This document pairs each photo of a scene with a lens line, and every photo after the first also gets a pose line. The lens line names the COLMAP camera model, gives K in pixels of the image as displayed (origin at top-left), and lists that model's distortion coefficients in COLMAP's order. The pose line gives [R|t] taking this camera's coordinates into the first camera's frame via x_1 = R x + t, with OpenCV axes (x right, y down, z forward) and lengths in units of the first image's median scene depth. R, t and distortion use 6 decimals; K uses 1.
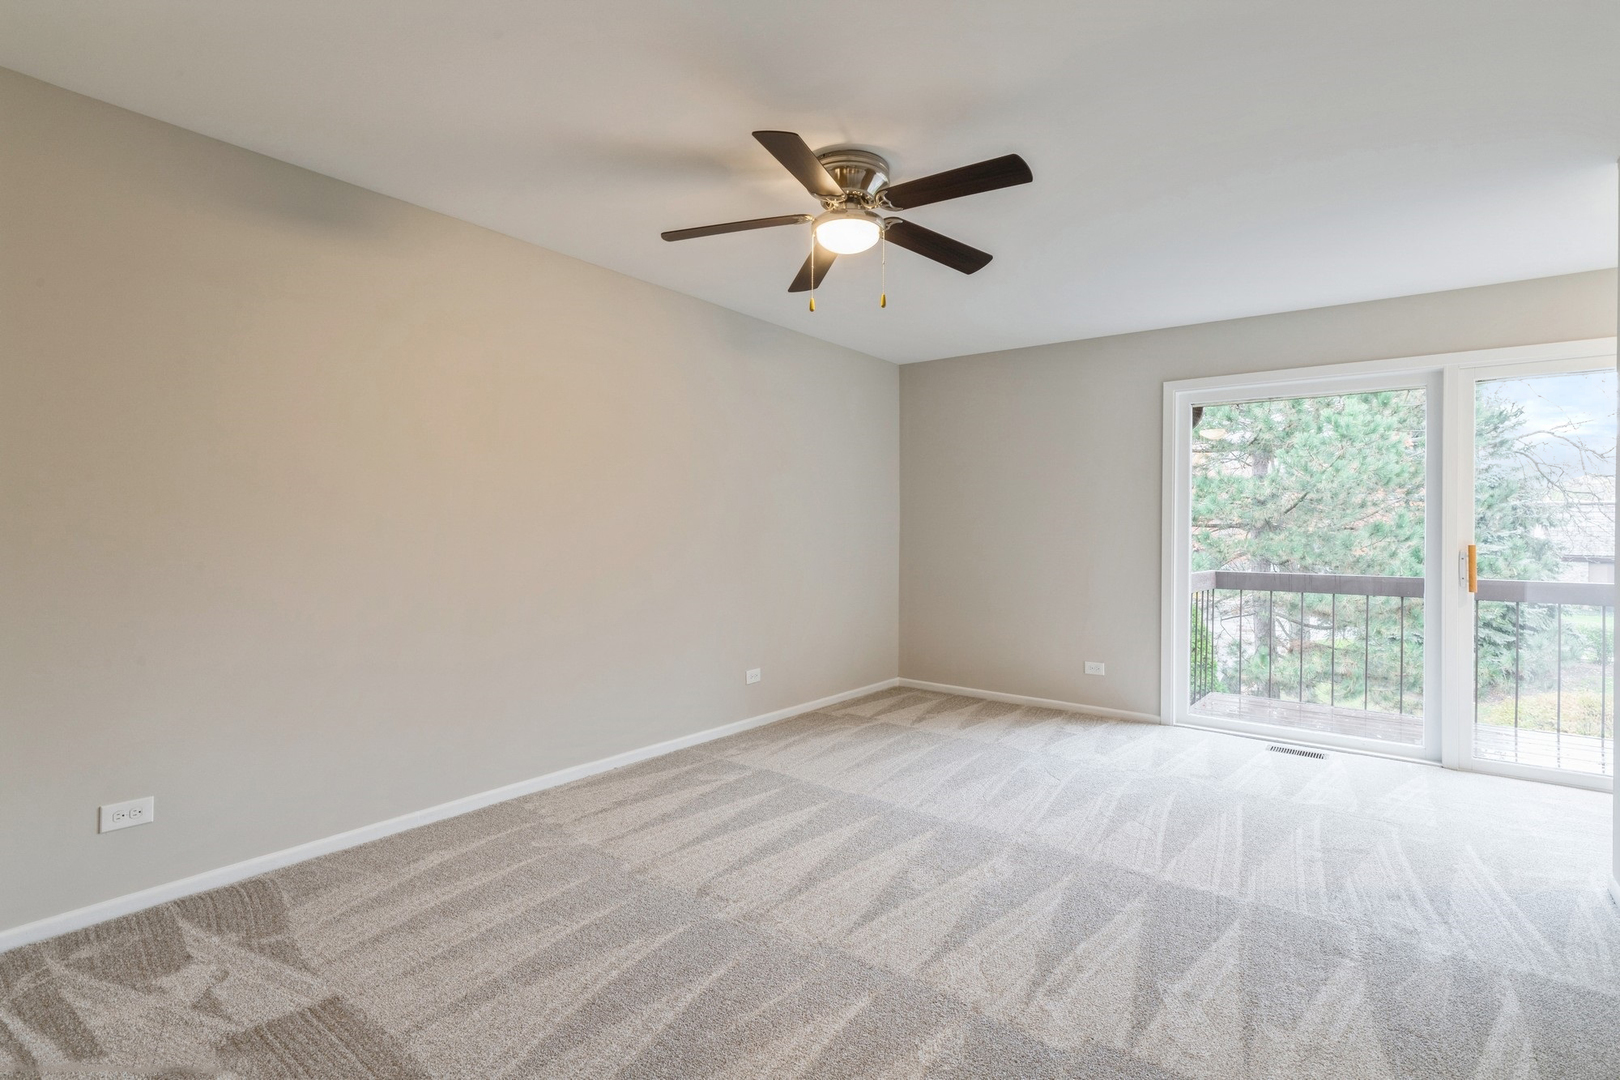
lens RADIAL K [[785.0, 0, 808.6], [0, 785.0, 526.7], [0, 0, 1]] dist [0.000619, 0.000232]
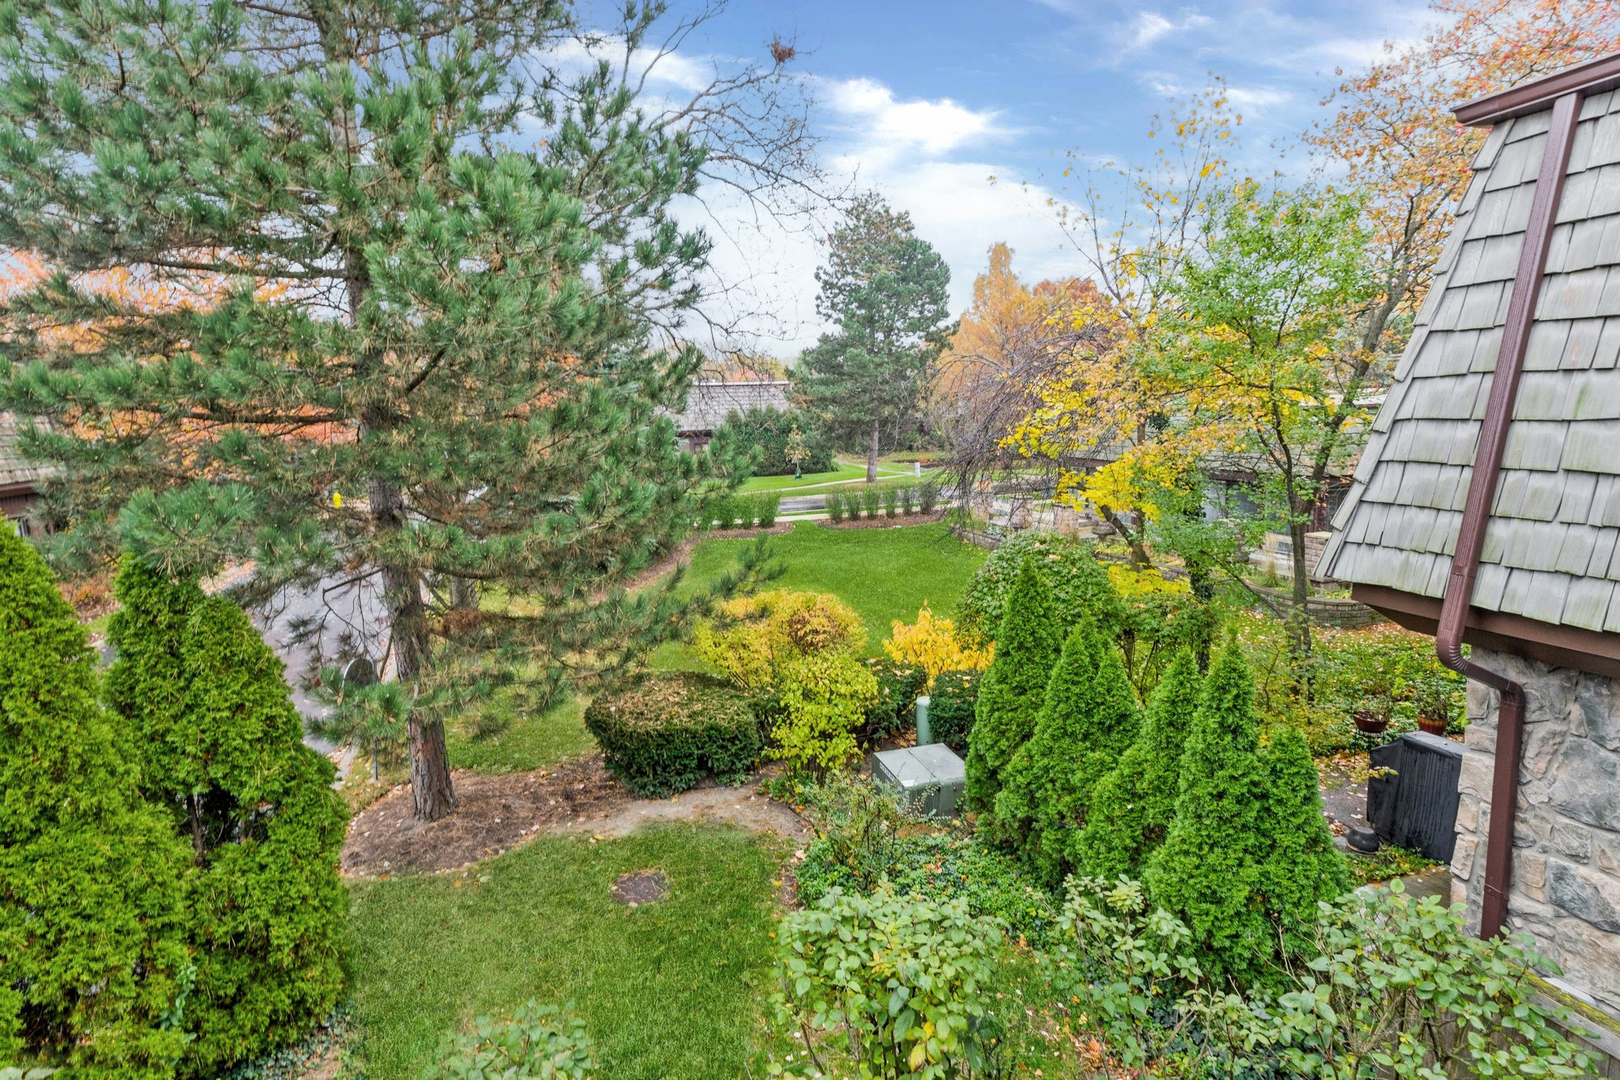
lens RADIAL K [[816.6, 0, 804.6], [0, 816.6, 526.0], [0, 0, 1]] dist [0.000728, 0.001333]
pose [[0.572465, -0.144546, 0.807088, 0.330884], [0.035544, 0.987788, 0.151698, -0.002233], [-0.819159, -0.058155, 0.570611, 0.507351]]
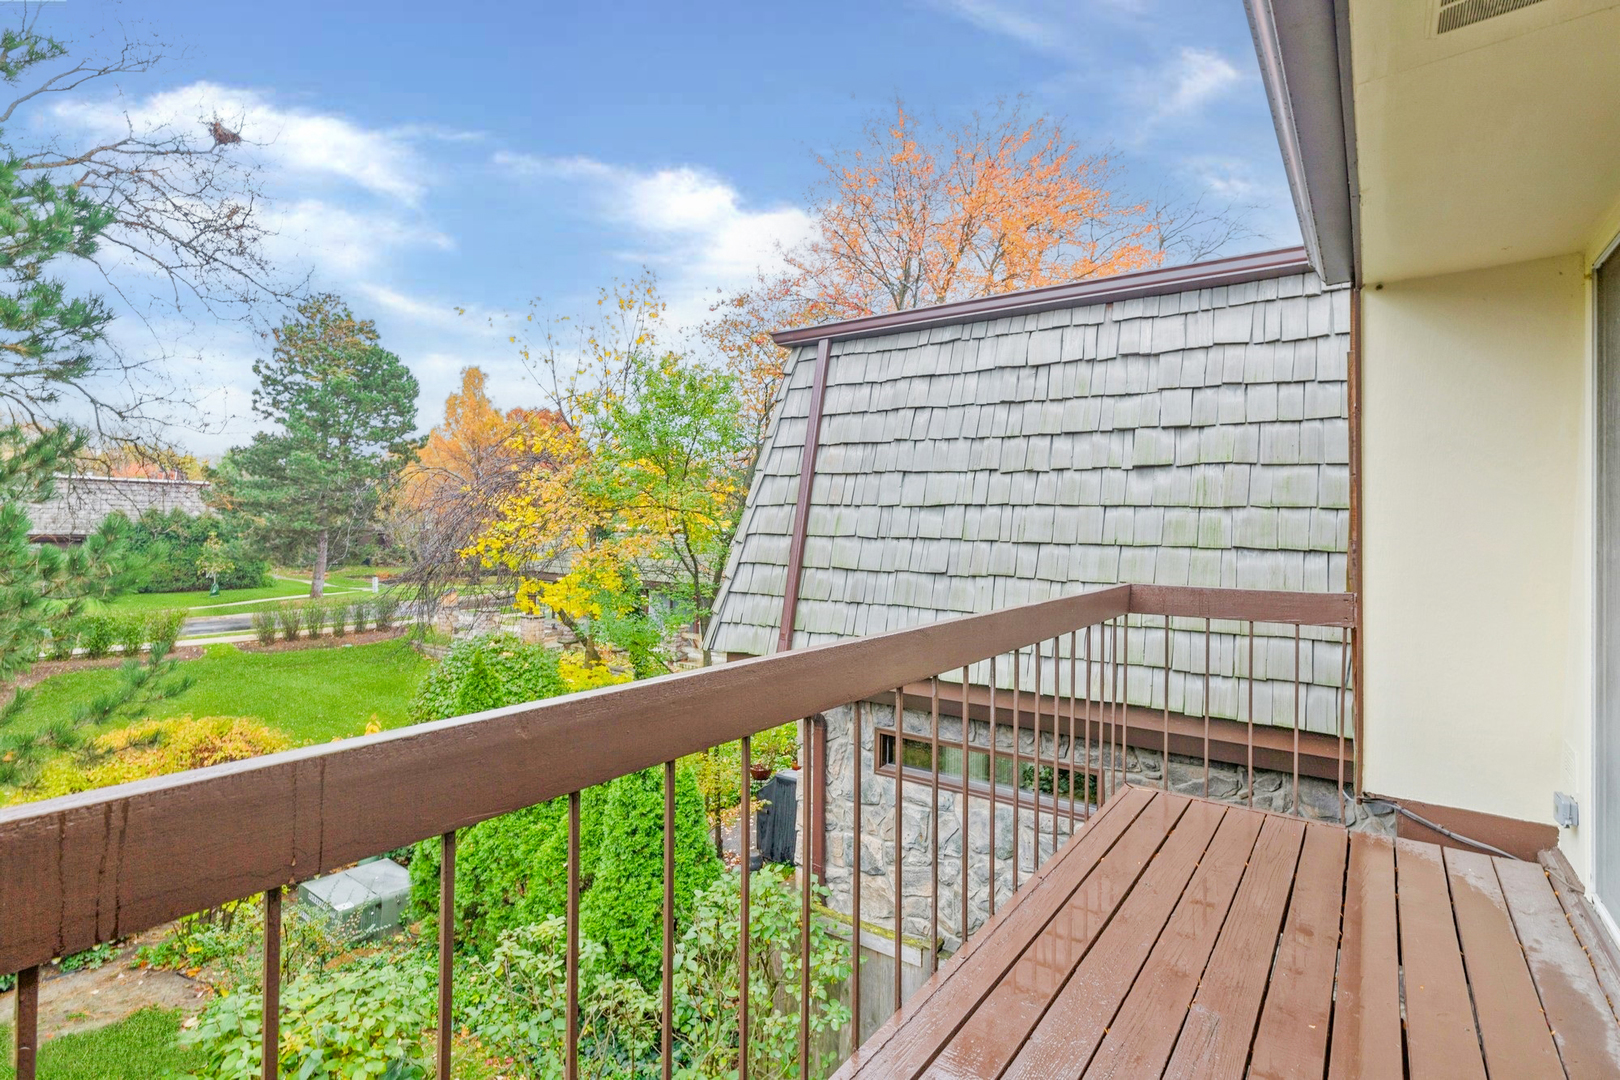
lens RADIAL K [[779.9, 0, 812.3], [0, 779.9, 514.1], [0, 0, 1]] dist [-0.002418, -0.000261]
pose [[-0.032876, 0.003419, 0.999454, 0.288398], [-0.017566, 0.999838, -0.003998, 0.004110], [-0.999305, -0.017688, -0.032810, 0.478628]]
